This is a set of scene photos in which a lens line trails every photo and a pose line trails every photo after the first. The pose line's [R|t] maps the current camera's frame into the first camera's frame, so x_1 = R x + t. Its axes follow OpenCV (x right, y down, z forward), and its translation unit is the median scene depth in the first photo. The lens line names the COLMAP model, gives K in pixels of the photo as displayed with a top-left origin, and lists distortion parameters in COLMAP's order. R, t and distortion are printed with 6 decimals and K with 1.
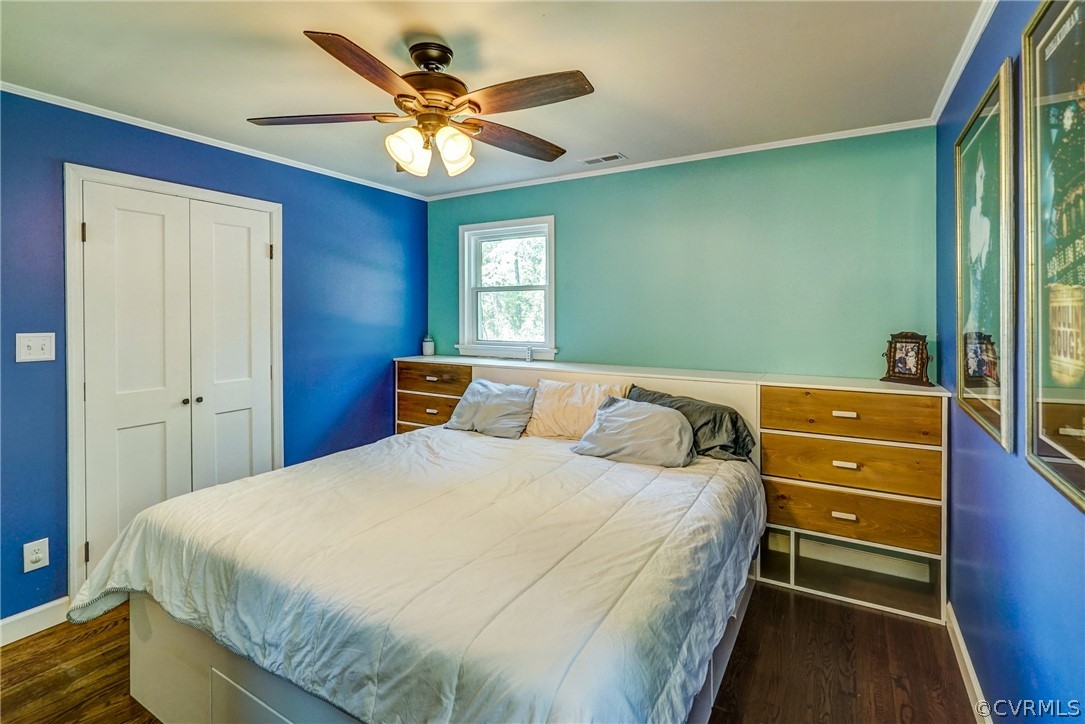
lens RADIAL K [[506.6, 0, 558.2], [0, 506.6, 308.6], [0, 0, 1]] dist [-0.000179, -0.000133]
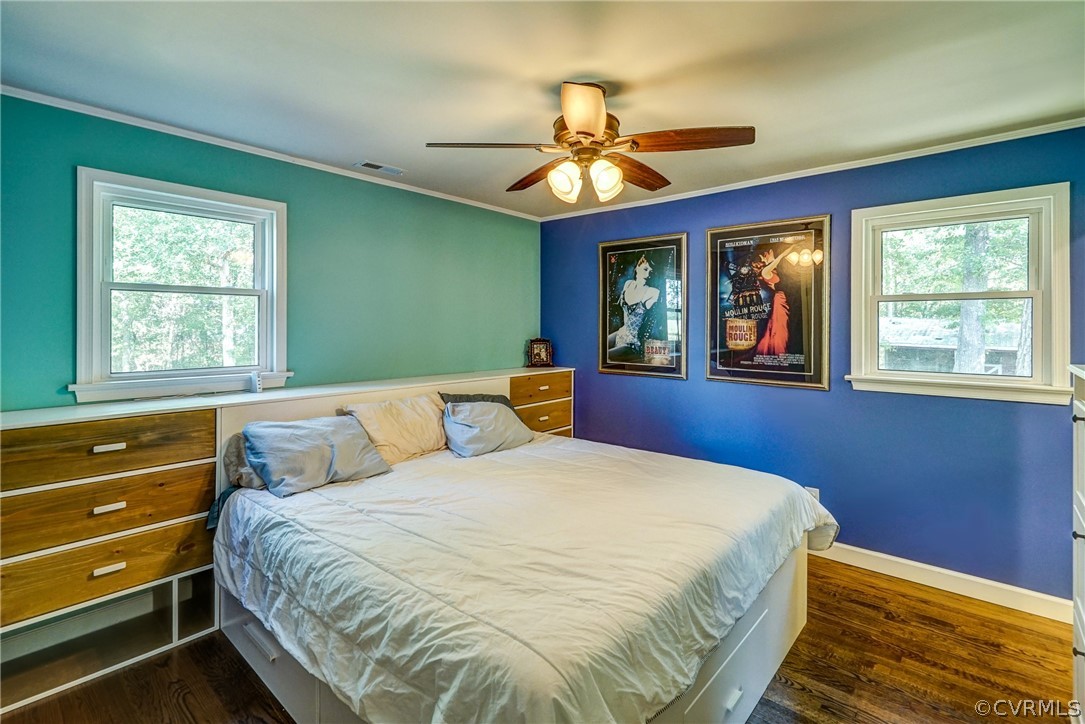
lens RADIAL K [[506.6, 0, 558.2], [0, 506.6, 308.6], [0, 0, 1]] dist [-0.000179, -0.000133]
pose [[0.187723, 0.040034, 0.981406, -0.718187], [-0.001727, 0.999181, -0.040428, 0.012294], [-0.982221, 0.005894, 0.187638, 0.444718]]
